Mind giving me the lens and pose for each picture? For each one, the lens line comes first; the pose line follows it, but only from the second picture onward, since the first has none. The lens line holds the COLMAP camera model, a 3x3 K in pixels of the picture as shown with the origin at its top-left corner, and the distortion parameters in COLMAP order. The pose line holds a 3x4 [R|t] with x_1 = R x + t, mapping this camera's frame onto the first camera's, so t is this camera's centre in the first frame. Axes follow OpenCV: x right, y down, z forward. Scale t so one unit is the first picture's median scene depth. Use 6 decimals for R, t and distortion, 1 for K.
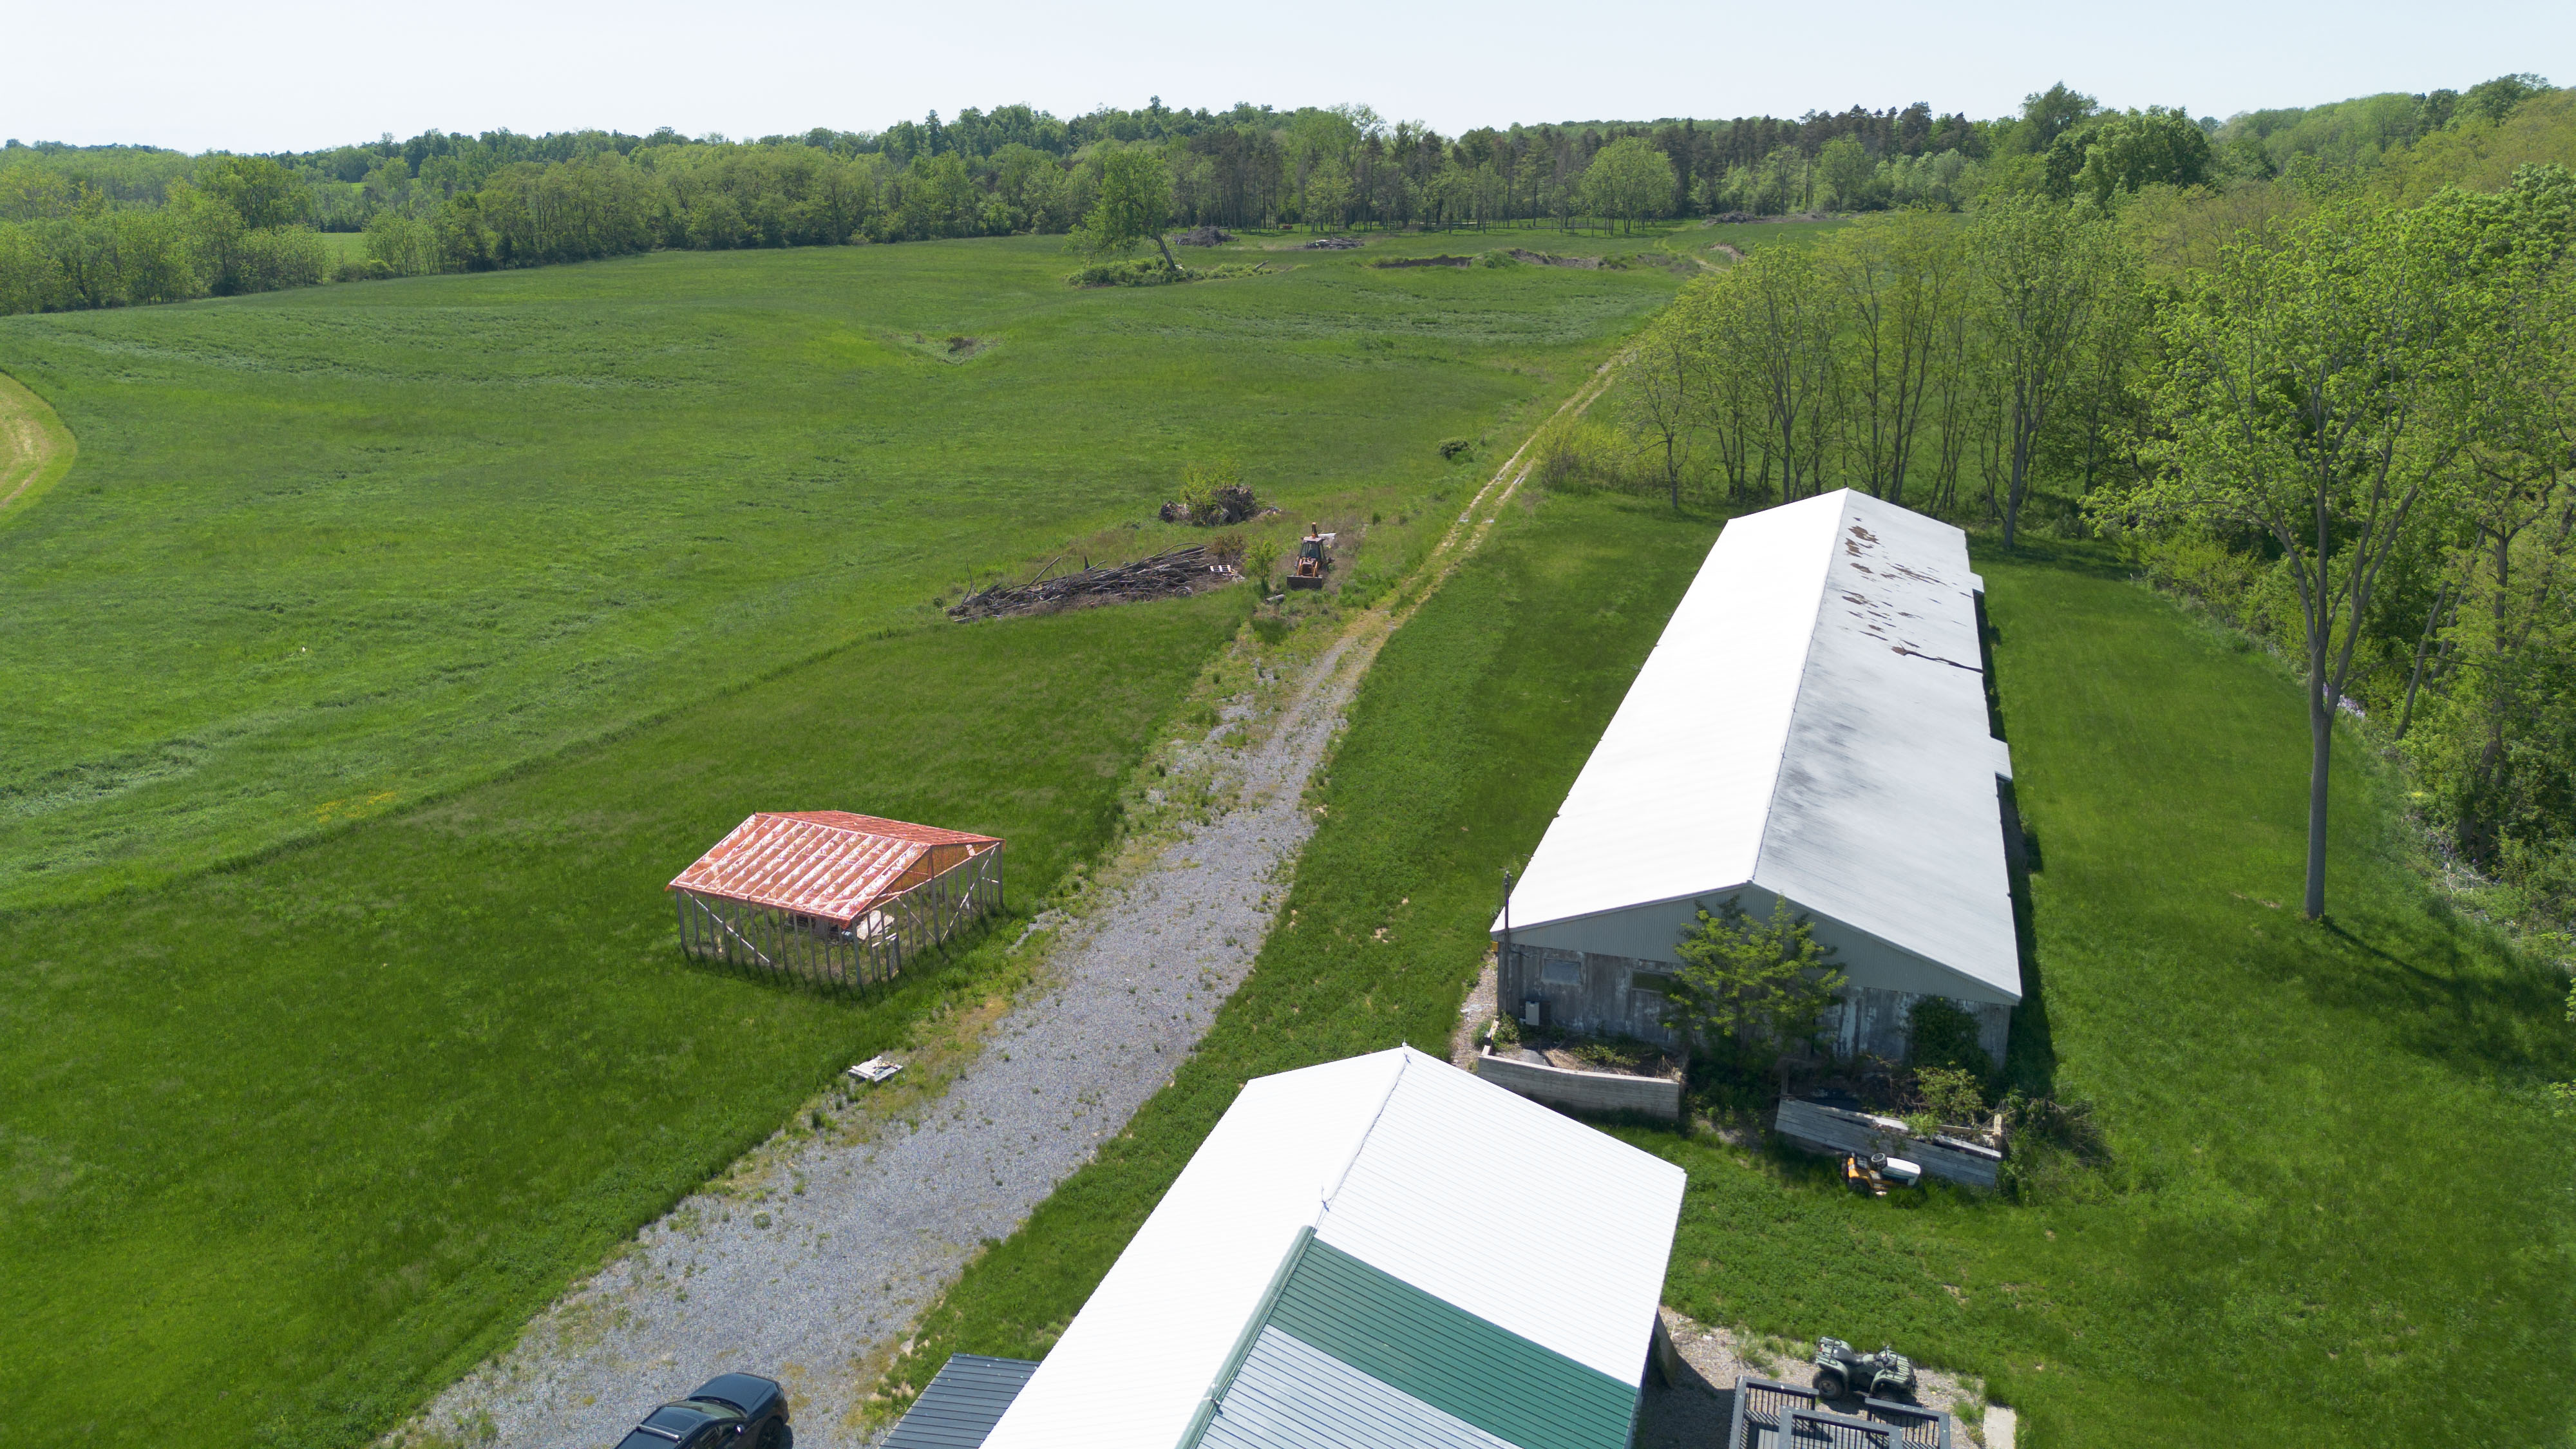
lens RADIAL K [[1785.7, 0, 1275.4], [0, 1785.7, 729.0], [0, 0, 1]] dist [0.072852, -0.064208]
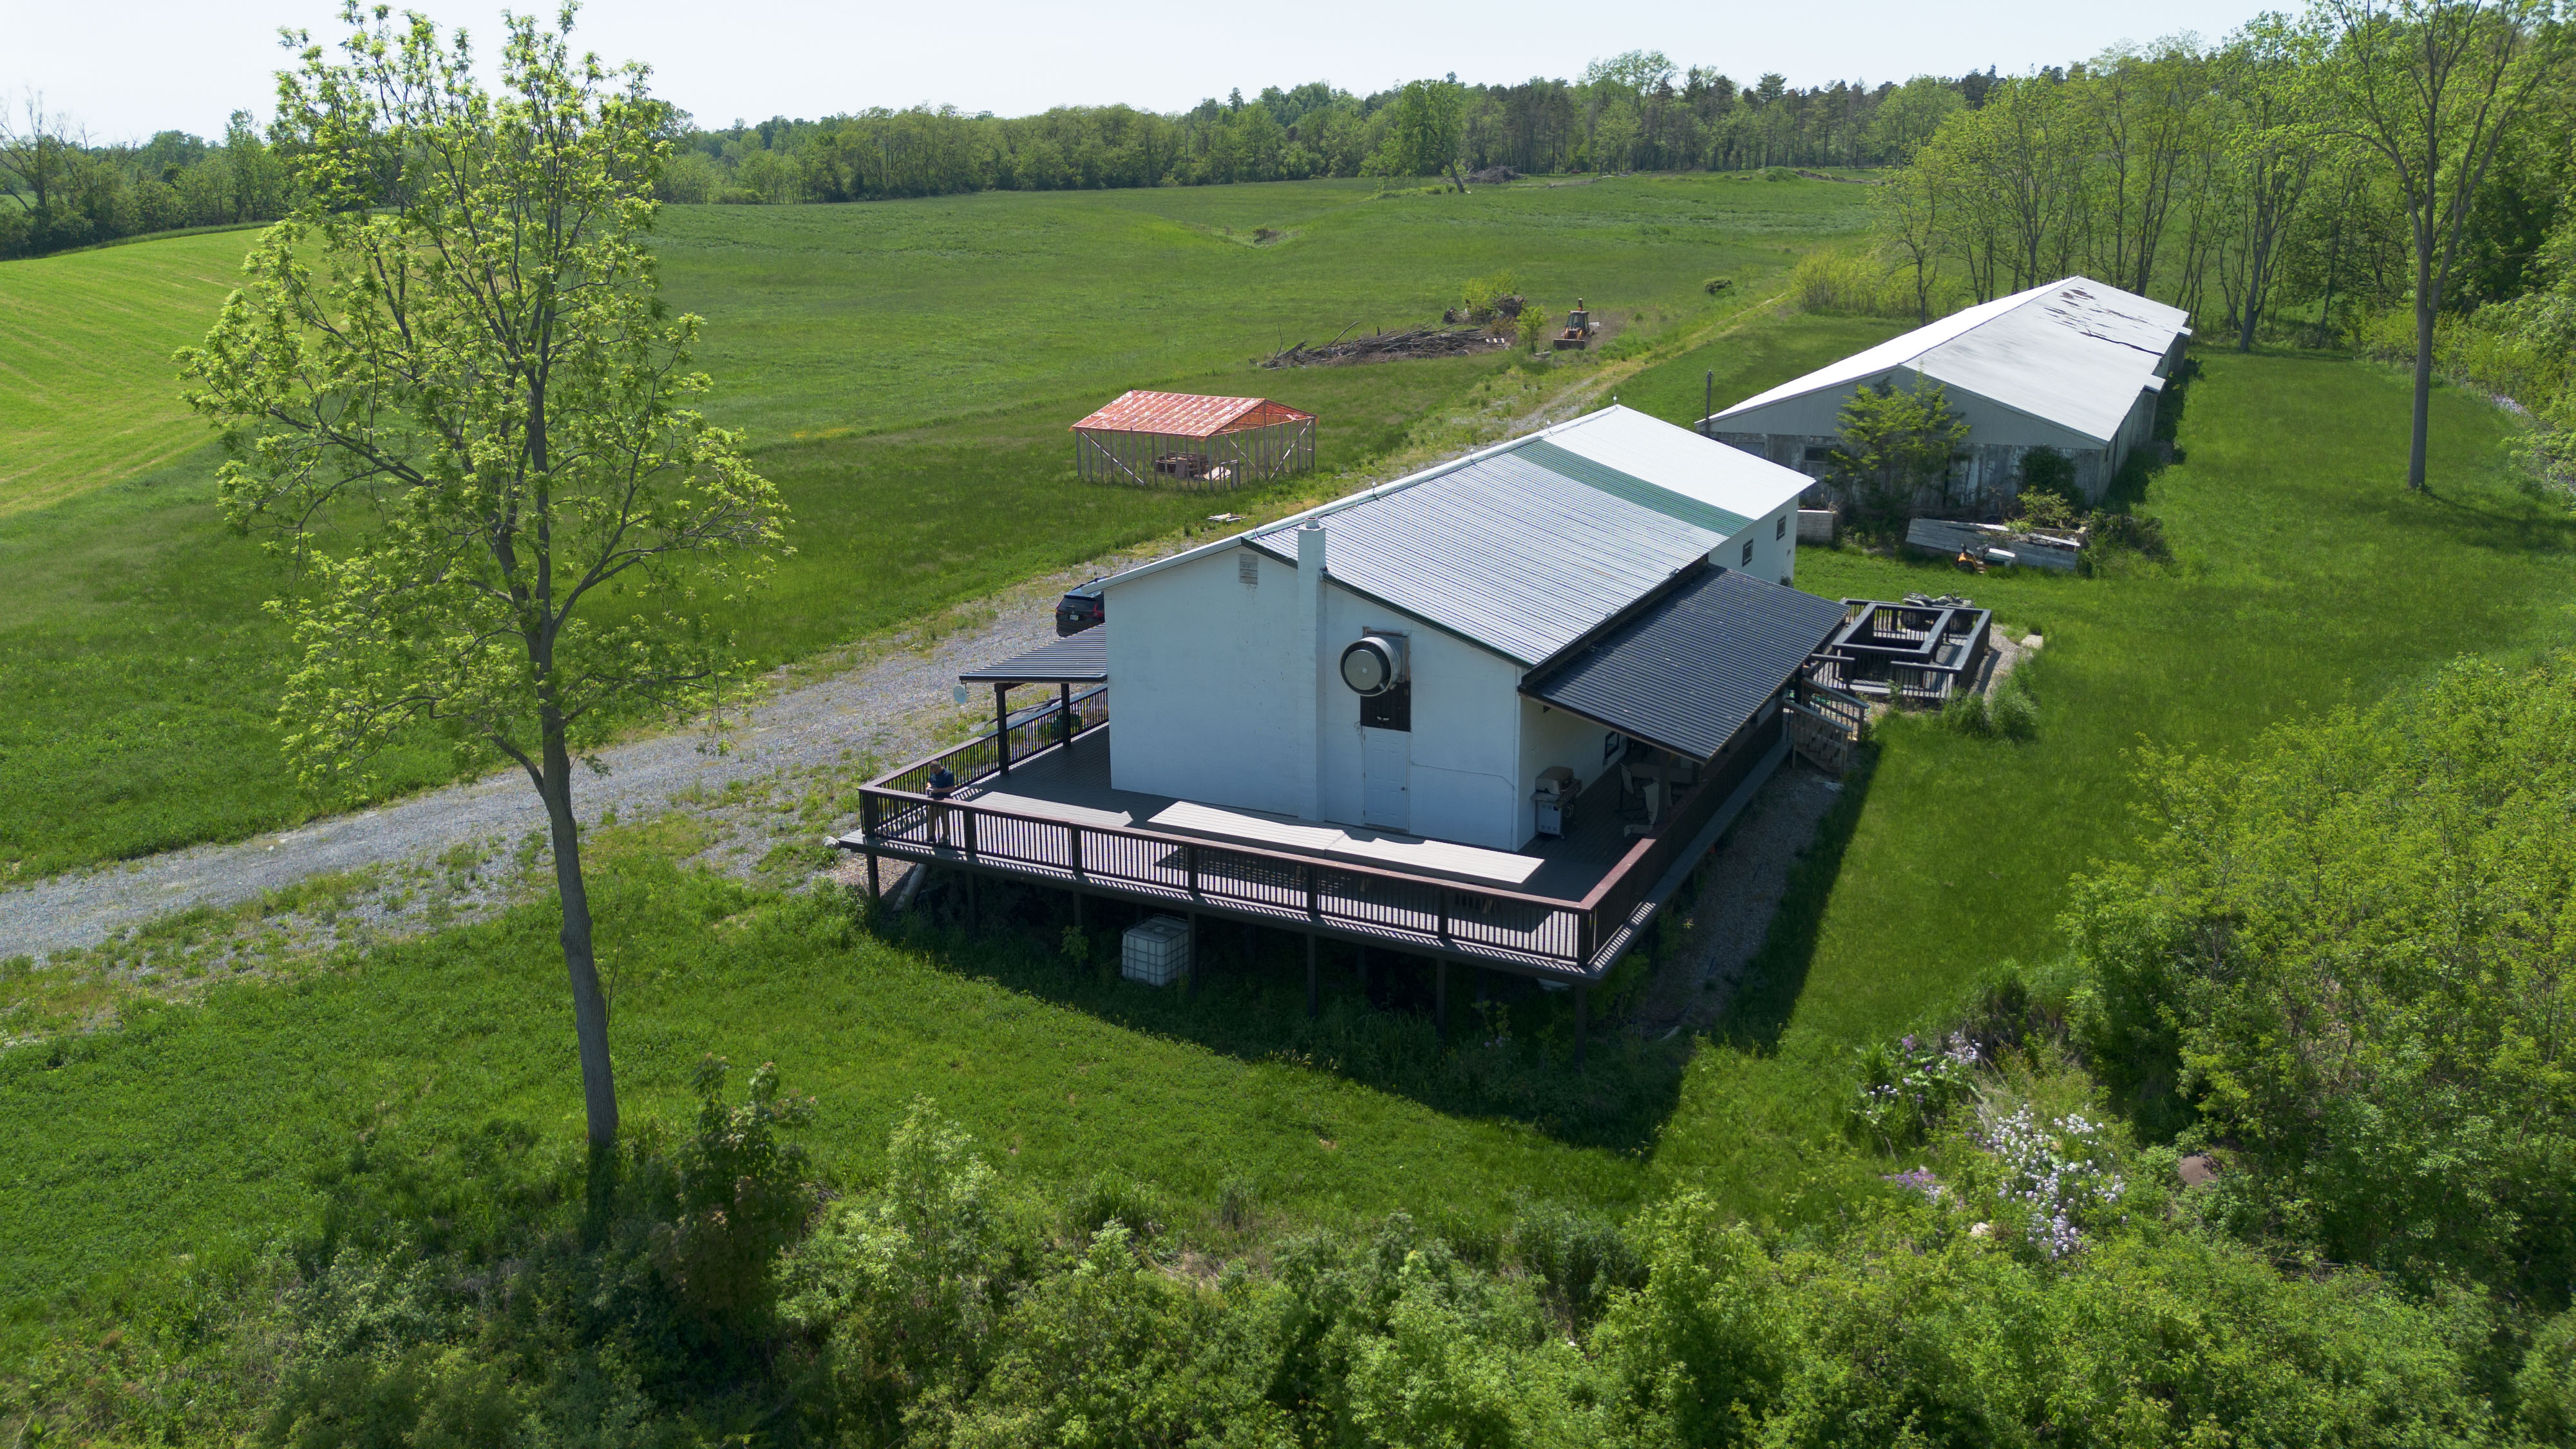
lens RADIAL K [[1833.9, 0, 1288.0], [0, 1833.9, 724.5], [0, 0, 1]] dist [0.091622, -0.110289]
pose [[0.989403, 0.037949, -0.140148, 0.007307], [-0.041109, 0.998960, -0.019719, 0.109490], [0.139254, 0.025271, 0.989934, -0.107214]]
